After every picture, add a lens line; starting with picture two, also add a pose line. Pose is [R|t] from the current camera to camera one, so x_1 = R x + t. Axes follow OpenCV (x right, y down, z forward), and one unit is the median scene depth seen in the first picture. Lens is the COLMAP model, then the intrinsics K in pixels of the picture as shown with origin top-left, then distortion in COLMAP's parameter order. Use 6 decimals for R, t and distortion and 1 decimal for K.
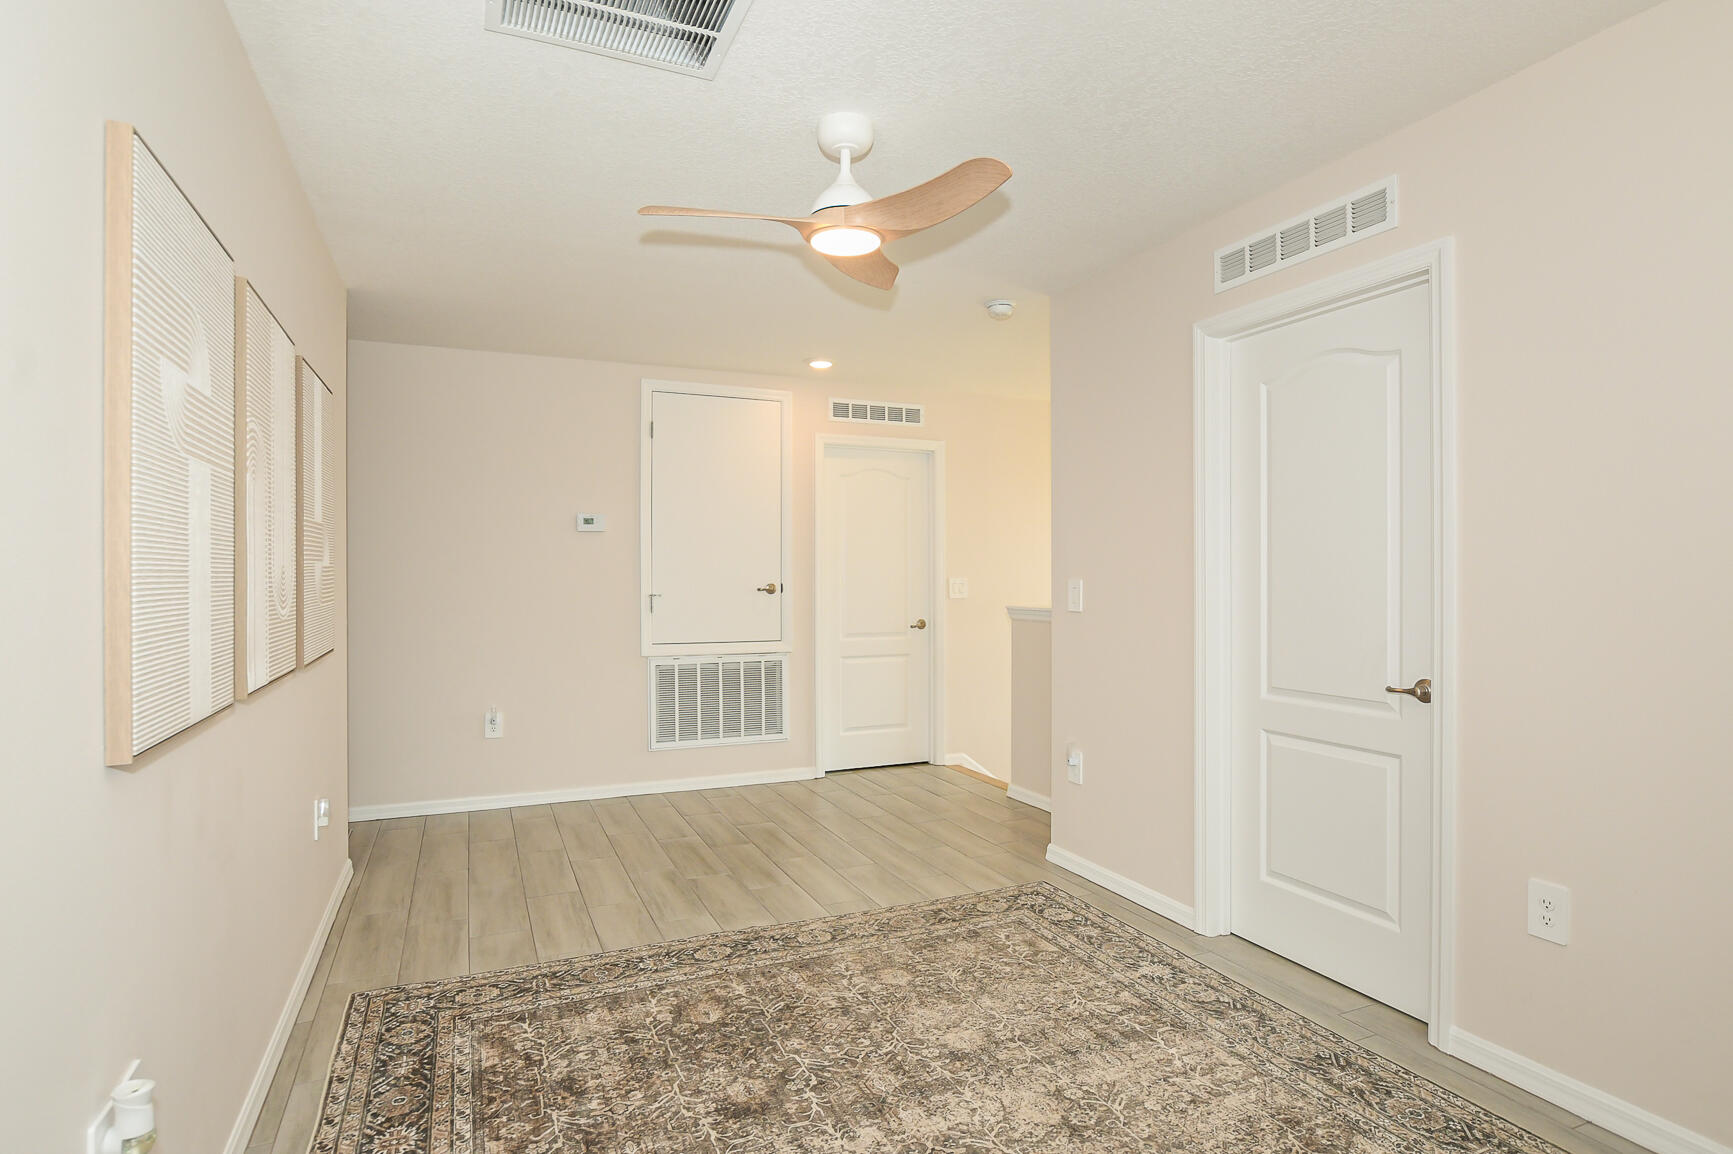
lens RADIAL K [[932.1, 0, 866.4], [0, 932.1, 574.9], [0, 0, 1]] dist [-0.001300, -0.000325]
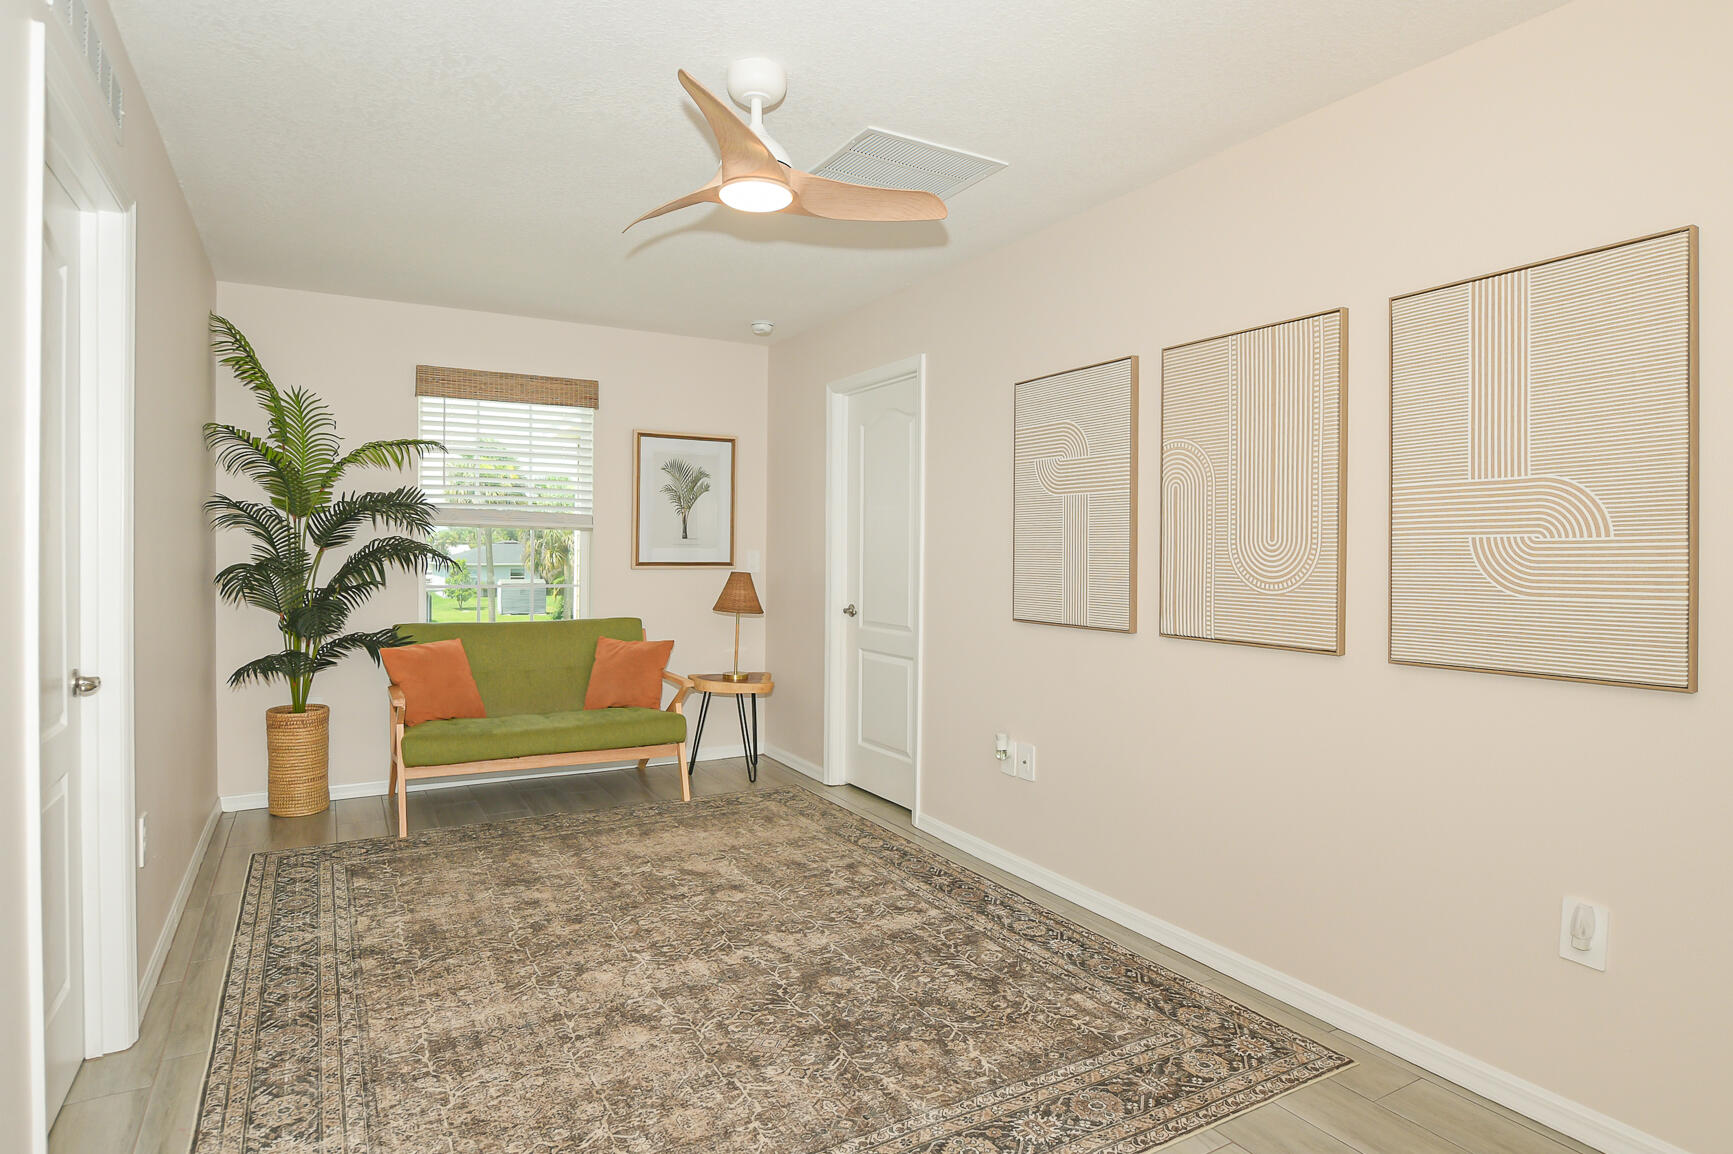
lens RADIAL K [[932.1, 0, 866.4], [0, 932.1, 565.1], [0, 0, 1]] dist [-0.001300, -0.000325]
pose [[-0.993014, -0.000490, -0.117999, -0.022923], [-0.002267, 0.999886, 0.014927, -0.002115], [0.117978, 0.015090, -0.992902, 1.850826]]
